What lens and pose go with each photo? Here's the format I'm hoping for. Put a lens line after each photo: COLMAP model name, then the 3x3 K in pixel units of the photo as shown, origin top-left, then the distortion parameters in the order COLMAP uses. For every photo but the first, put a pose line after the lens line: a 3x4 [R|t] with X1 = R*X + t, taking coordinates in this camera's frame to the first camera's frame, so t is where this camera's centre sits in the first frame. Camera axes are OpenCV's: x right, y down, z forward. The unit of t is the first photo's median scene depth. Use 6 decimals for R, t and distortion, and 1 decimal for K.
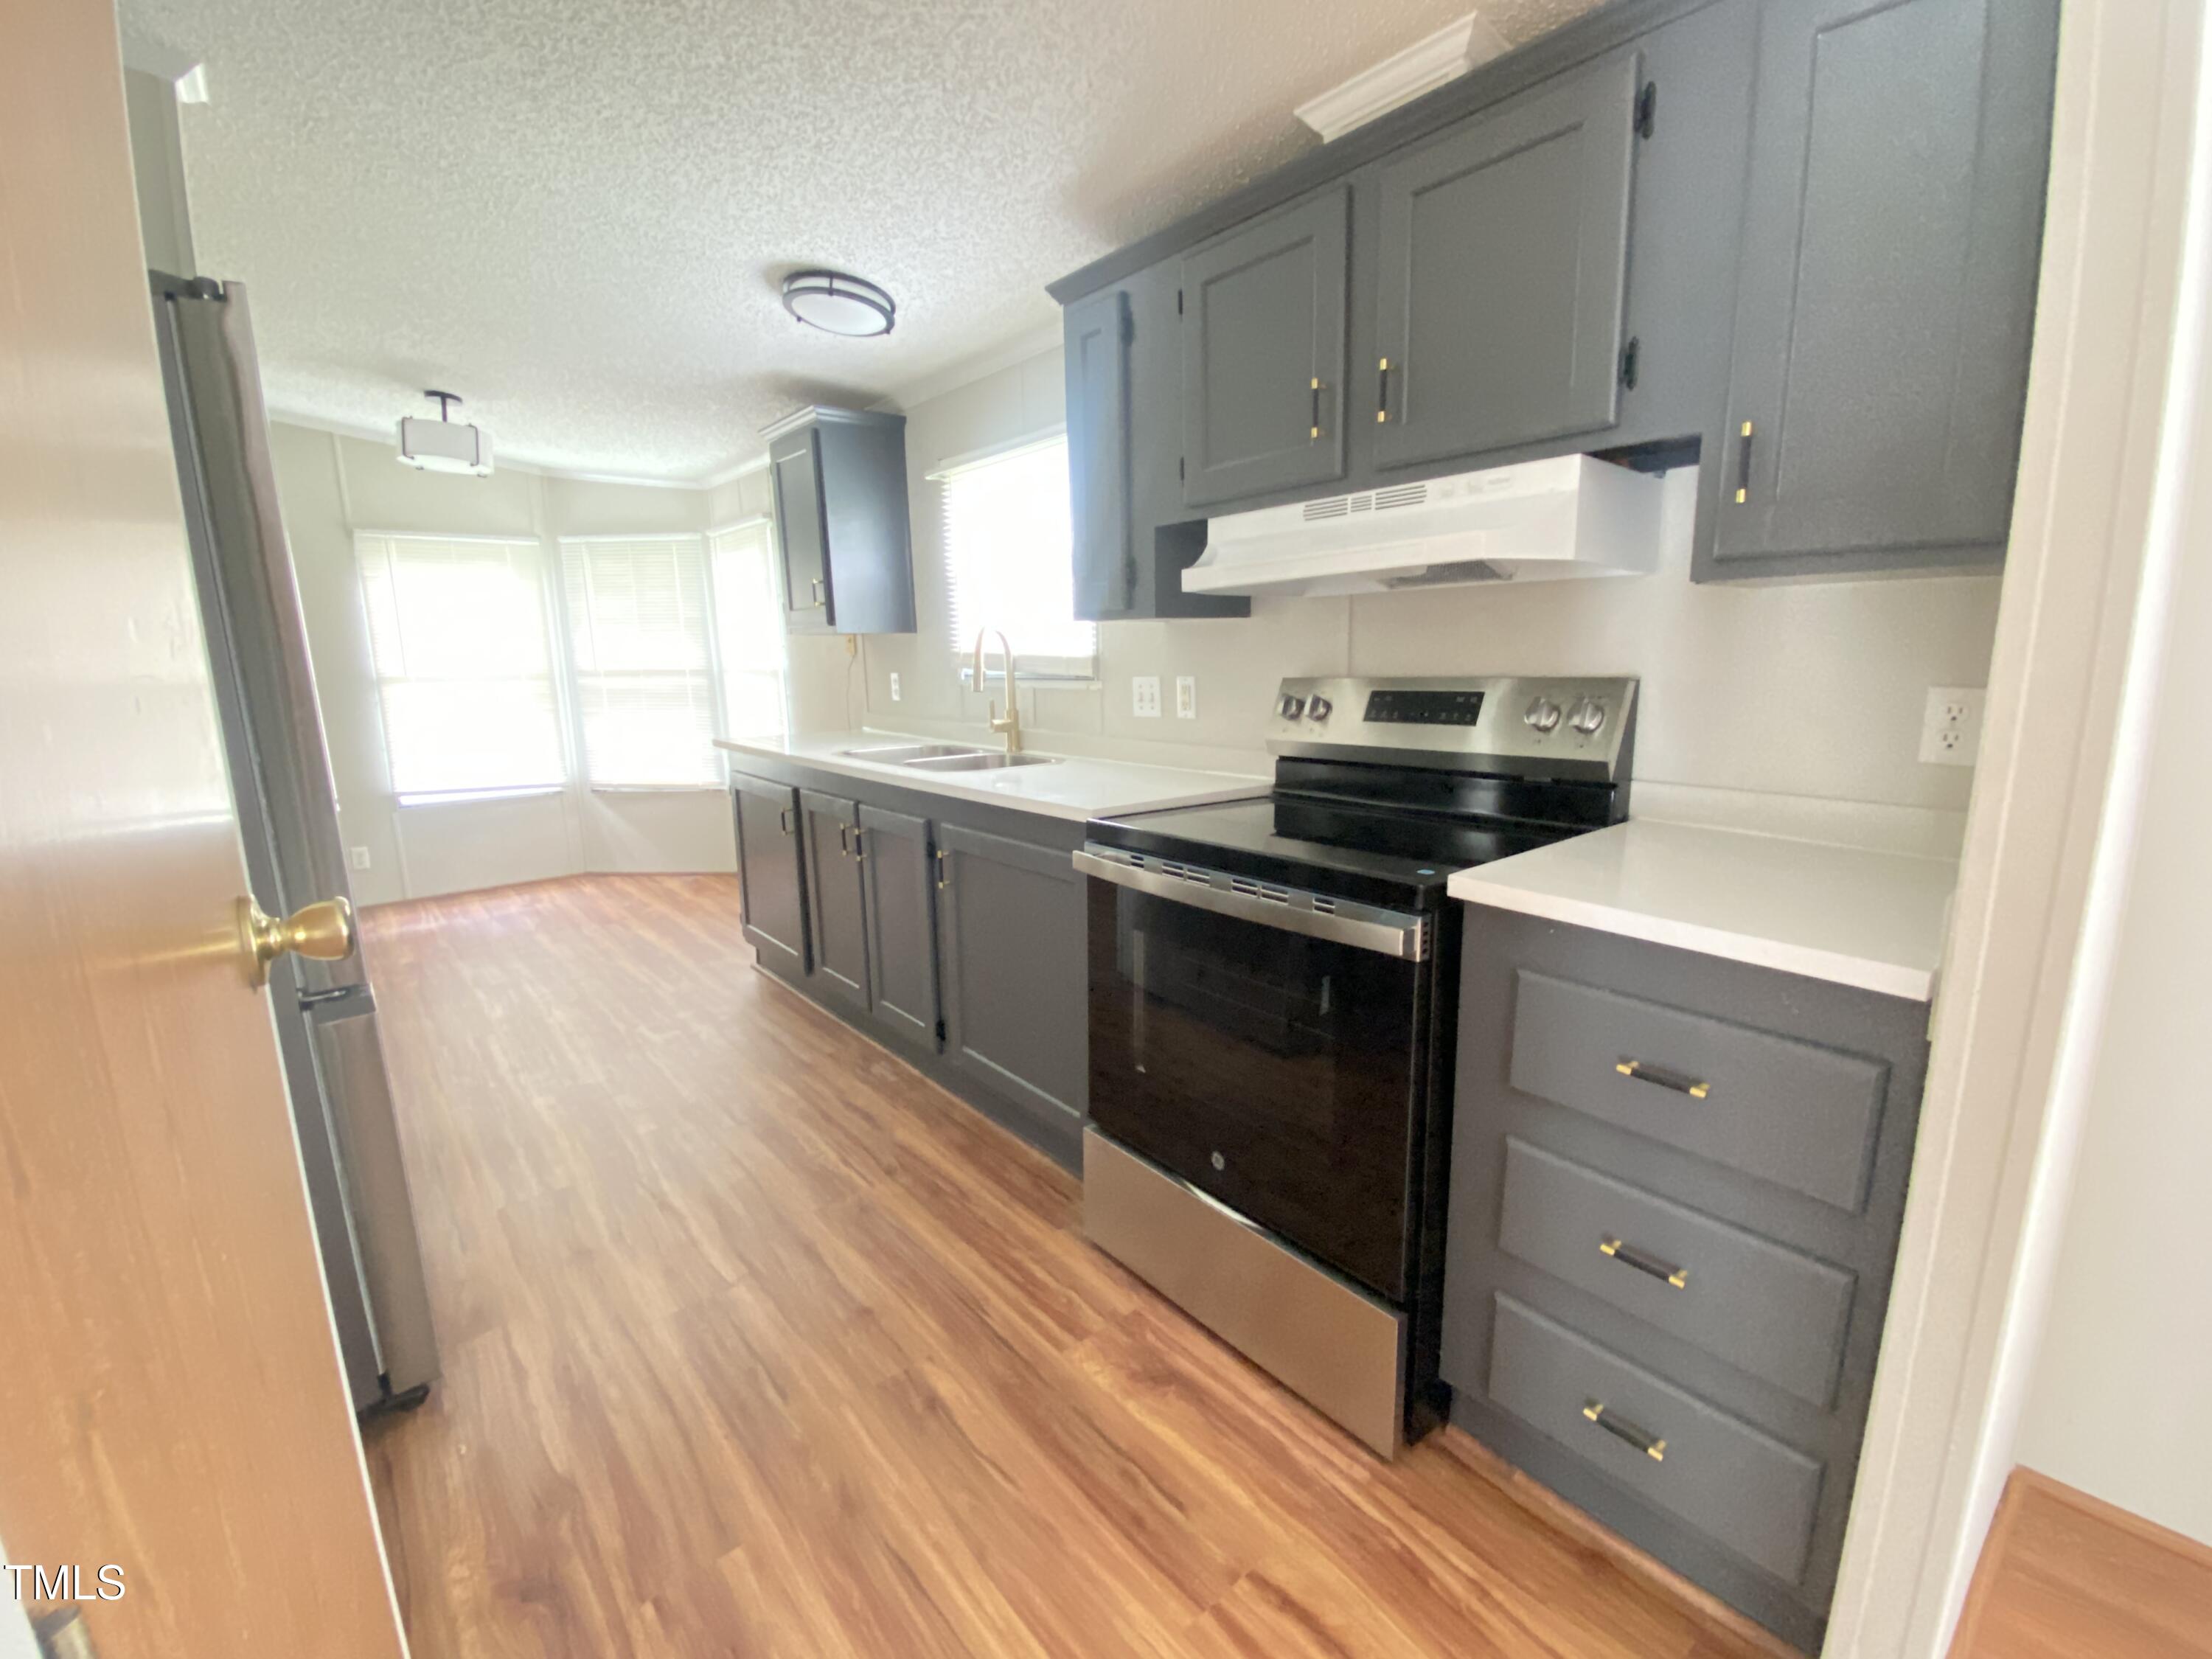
lens RADIAL K [[948.8, 0, 1106.0], [0, 948.8, 829.5], [0, 0, 1]] dist [0.000464, -0.012171]
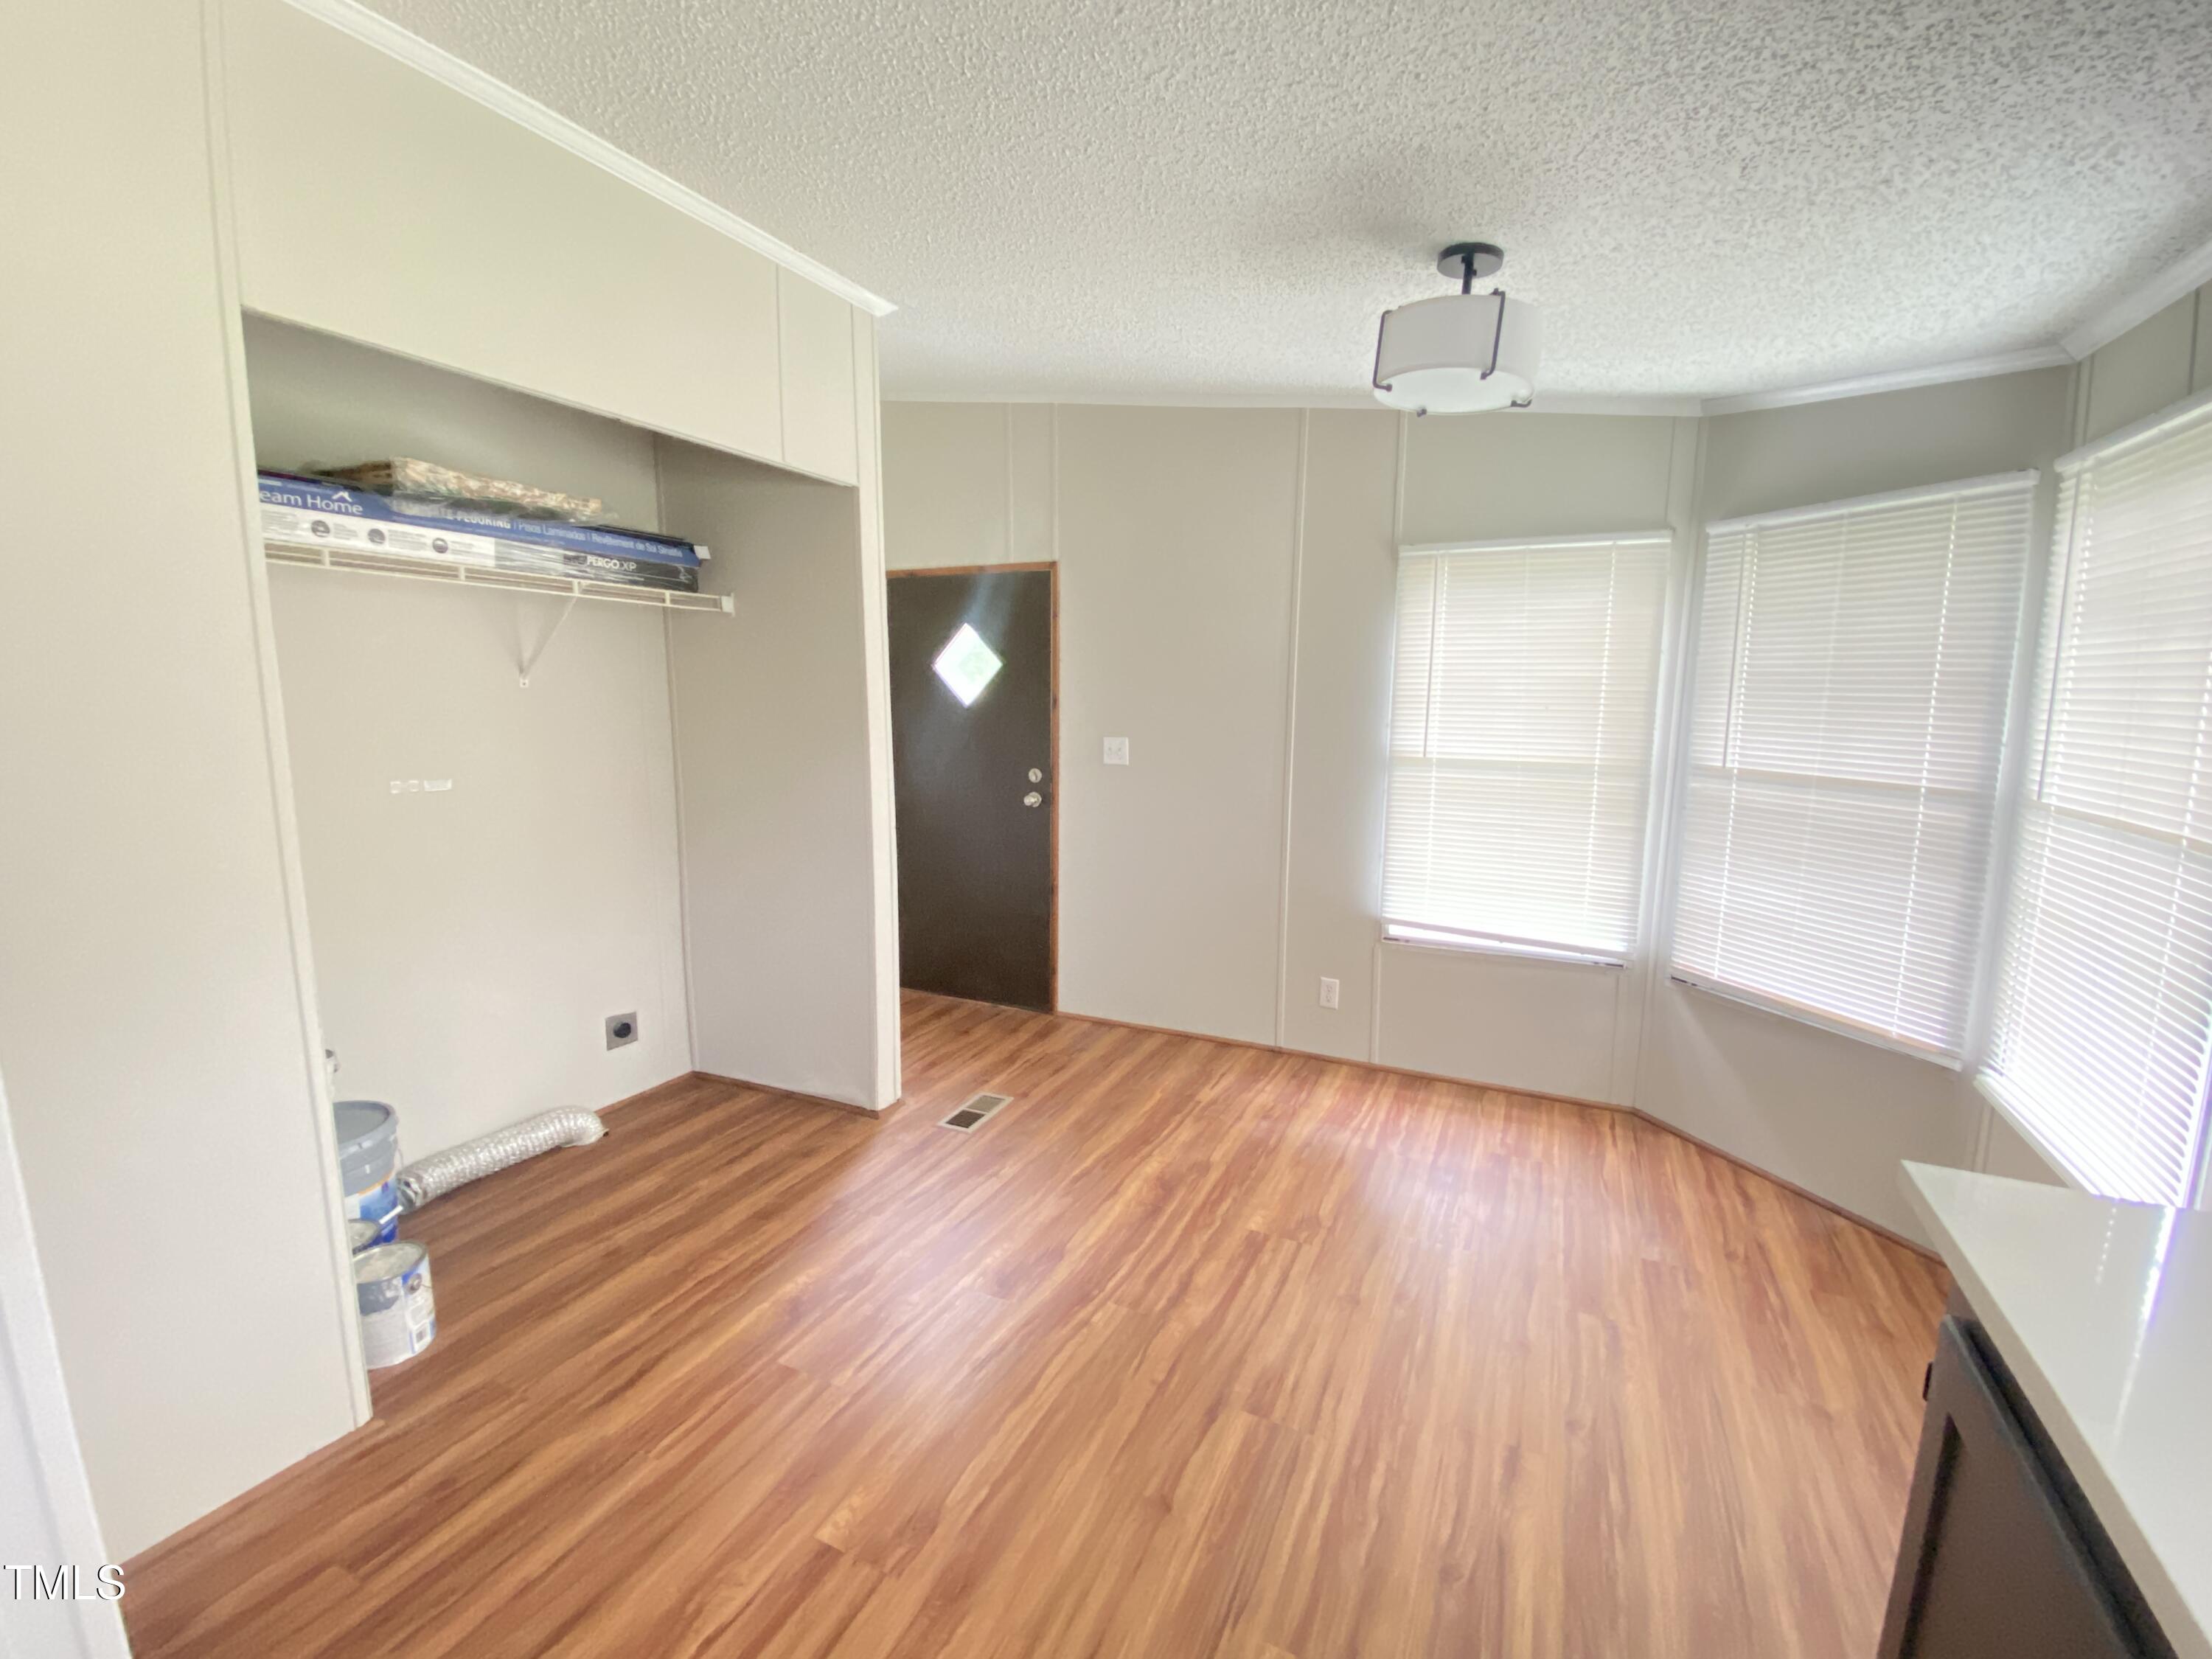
lens RADIAL K [[948.8, 0, 1106.0], [0, 948.8, 829.5], [0, 0, 1]] dist [0.000464, -0.012171]
pose [[0.413711, 0.157075, -0.896756, -0.205202], [-0.181442, 0.979469, 0.087856, -0.122656], [0.892145, 0.126362, 0.433717, 0.479457]]
